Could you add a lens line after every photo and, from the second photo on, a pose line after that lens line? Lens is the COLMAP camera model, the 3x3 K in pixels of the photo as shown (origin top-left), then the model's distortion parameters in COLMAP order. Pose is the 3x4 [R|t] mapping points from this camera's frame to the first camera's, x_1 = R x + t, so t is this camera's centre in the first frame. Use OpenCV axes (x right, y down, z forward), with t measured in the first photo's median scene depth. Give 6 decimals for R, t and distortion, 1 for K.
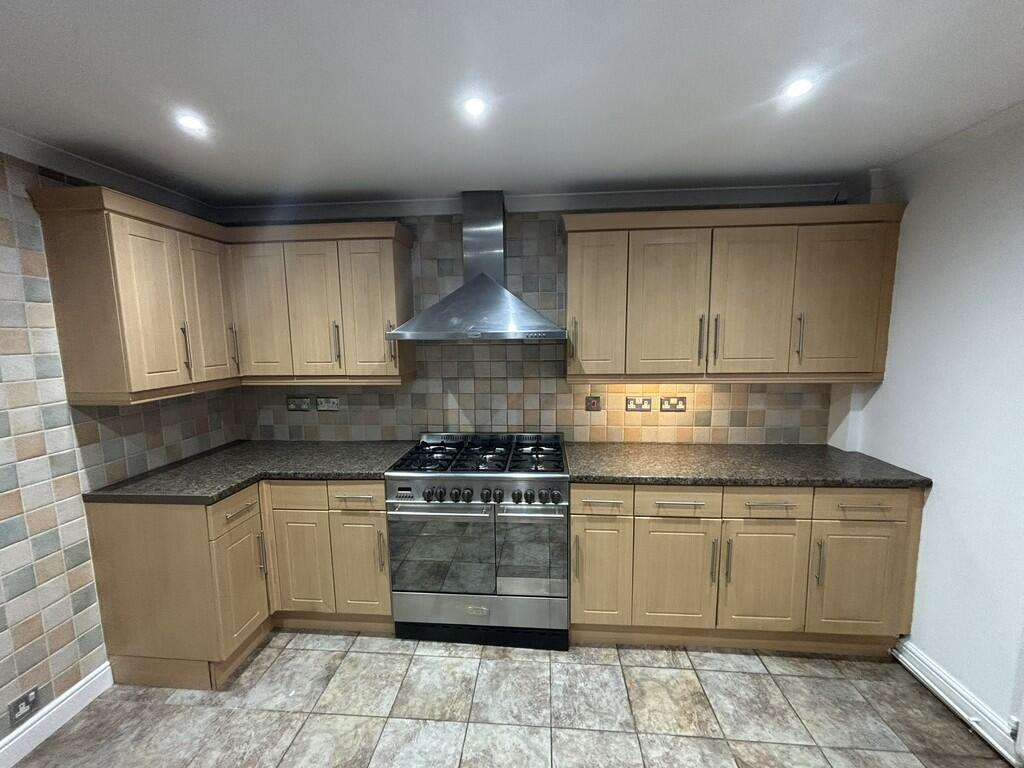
lens RADIAL K [[412.3, 0, 511.1], [0, 412.3, 383.6], [0, 0, 1]] dist [0.001654, 0.000182]
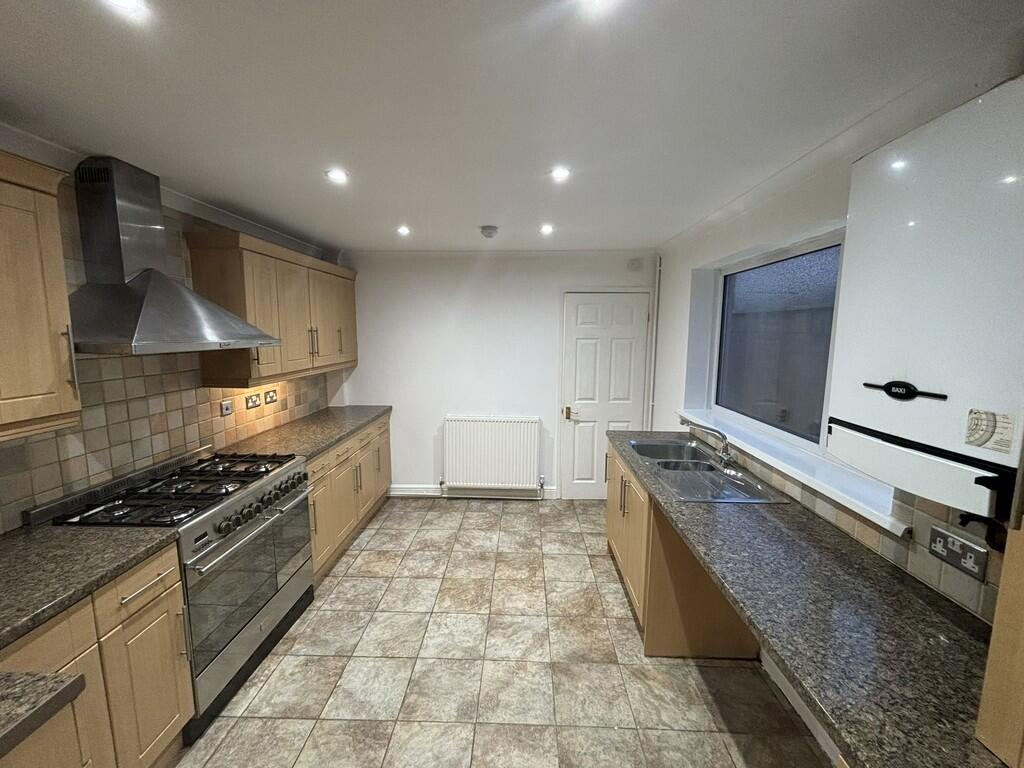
lens RADIAL K [[412.3, 0, 511.5], [0, 412.3, 382.8], [0, 0, 1]] dist [0.001654, 0.000182]
pose [[-0.045858, -0.116157, 0.992172, -0.983305], [0.117983, 0.985635, 0.120845, -0.063413], [-0.991956, 0.122601, -0.031495, 0.360250]]
